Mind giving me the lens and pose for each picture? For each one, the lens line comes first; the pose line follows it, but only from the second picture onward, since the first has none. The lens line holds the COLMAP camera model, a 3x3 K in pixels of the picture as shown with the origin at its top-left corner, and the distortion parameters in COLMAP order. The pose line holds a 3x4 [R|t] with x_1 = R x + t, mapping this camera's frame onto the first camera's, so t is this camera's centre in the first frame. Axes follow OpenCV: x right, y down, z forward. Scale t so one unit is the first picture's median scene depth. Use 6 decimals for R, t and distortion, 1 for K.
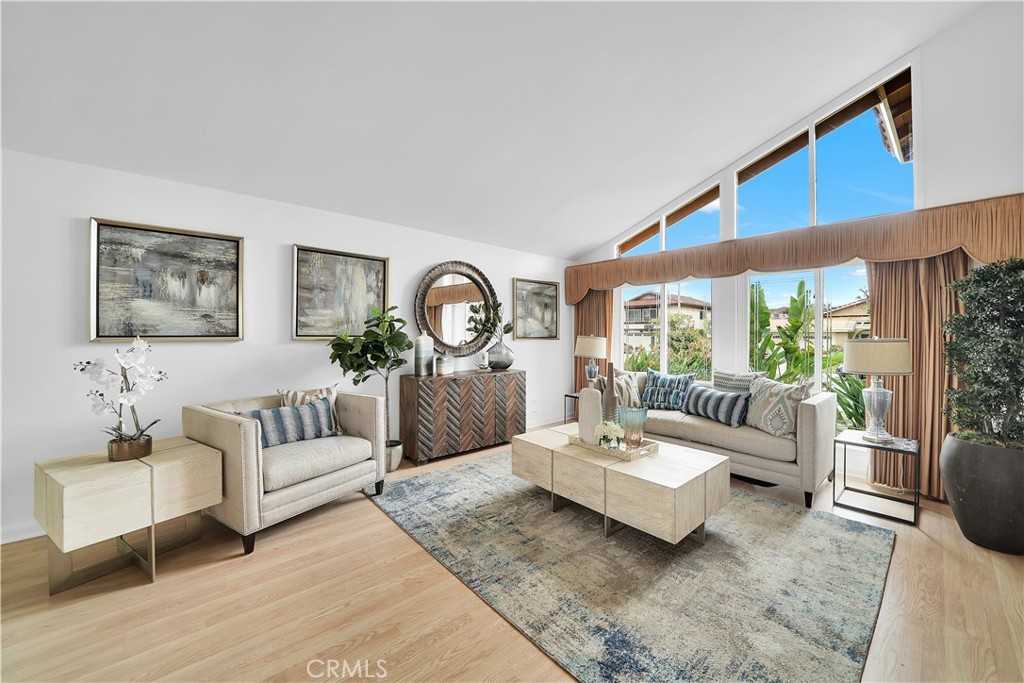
lens RADIAL K [[377.4, 0, 503.9], [0, 377.4, 335.9], [0, 0, 1]] dist [-0.020796, -0.000155]
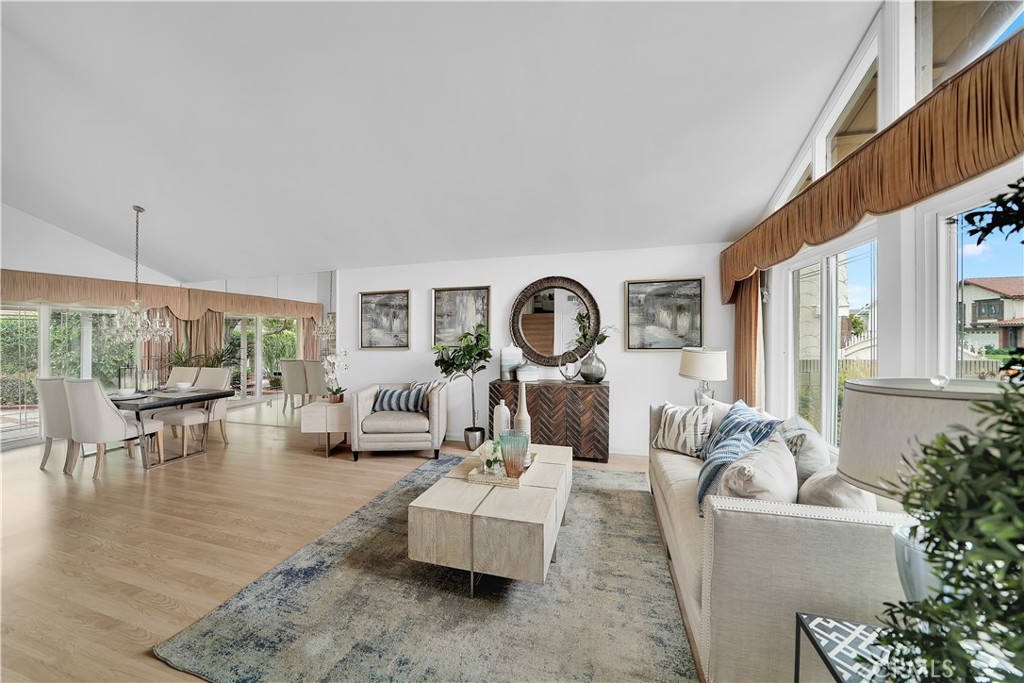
lens RADIAL K [[364.5, 0, 489.9], [0, 364.5, 340.1], [0, 0, 1]] dist [-0.018484, 0.000017]
pose [[0.527471, -0.000357, -0.849573, 0.947270], [0.010329, 0.999929, 0.005993, -0.038215], [0.849511, -0.011936, 0.527437, 0.440007]]
